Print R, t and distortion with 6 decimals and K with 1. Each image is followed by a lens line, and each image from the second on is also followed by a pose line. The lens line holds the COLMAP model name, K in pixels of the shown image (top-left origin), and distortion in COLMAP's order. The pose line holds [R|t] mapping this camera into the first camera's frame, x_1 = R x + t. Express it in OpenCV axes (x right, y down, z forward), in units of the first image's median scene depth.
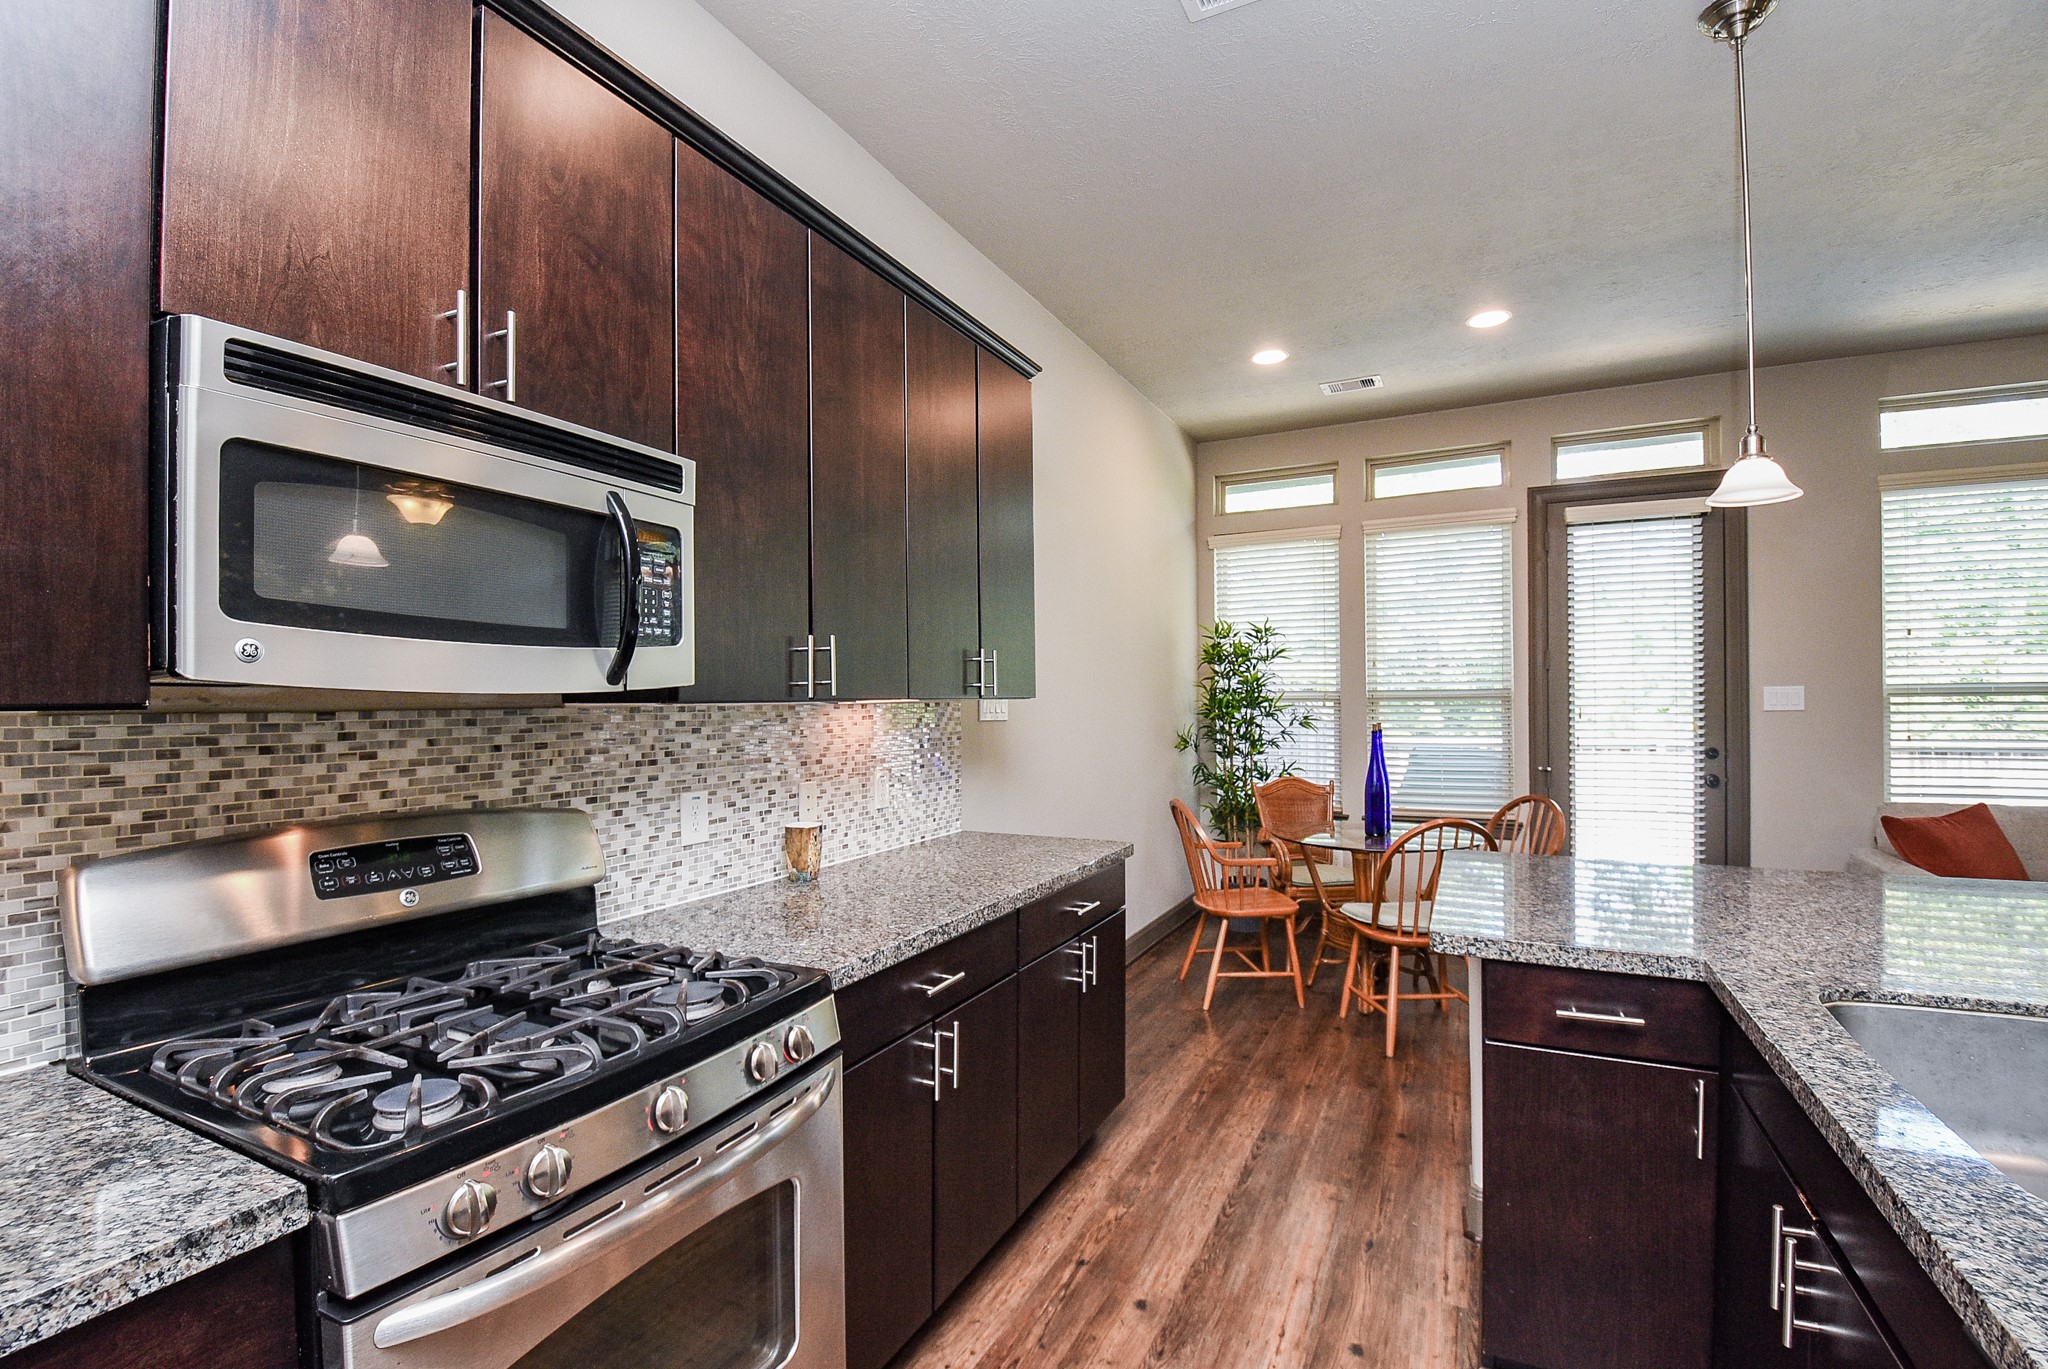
lens RADIAL K [[939.3, 0, 1021.2], [0, 939.3, 689.0], [0, 0, 1]] dist [0.012870, -0.010826]
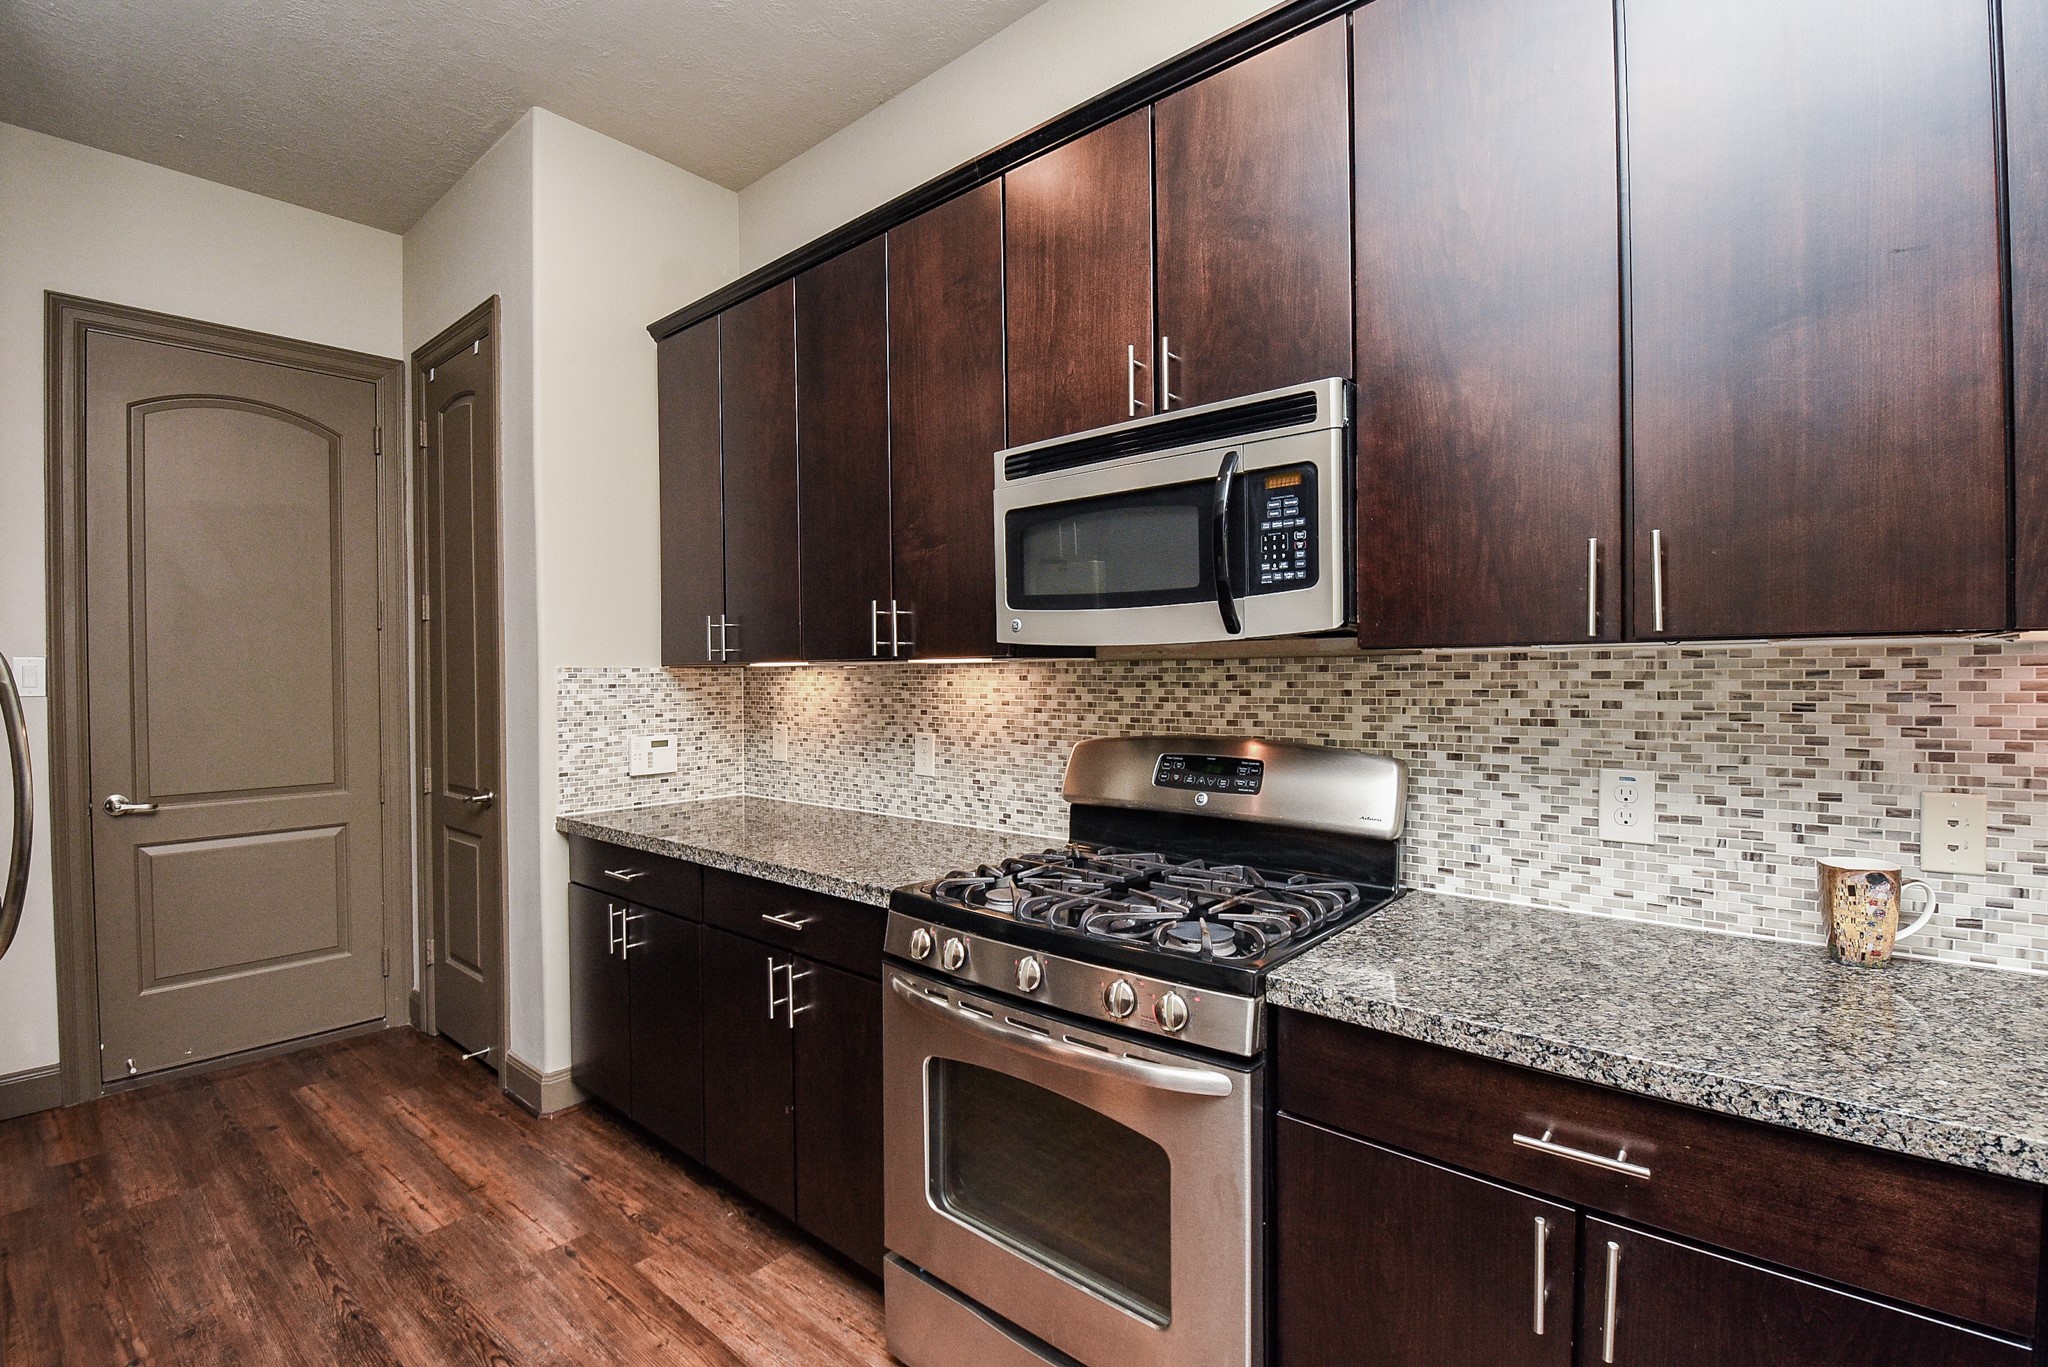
lens RADIAL K [[953.4, 0, 1021.3], [0, 953.4, 675.0], [0, 0, 1]] dist [0.004402, -0.001034]
pose [[-0.260733, 0.014394, -0.965304, 0.596511], [0.024022, 0.999676, 0.008418, 0.024410], [0.965112, -0.020994, -0.260995, 0.931030]]
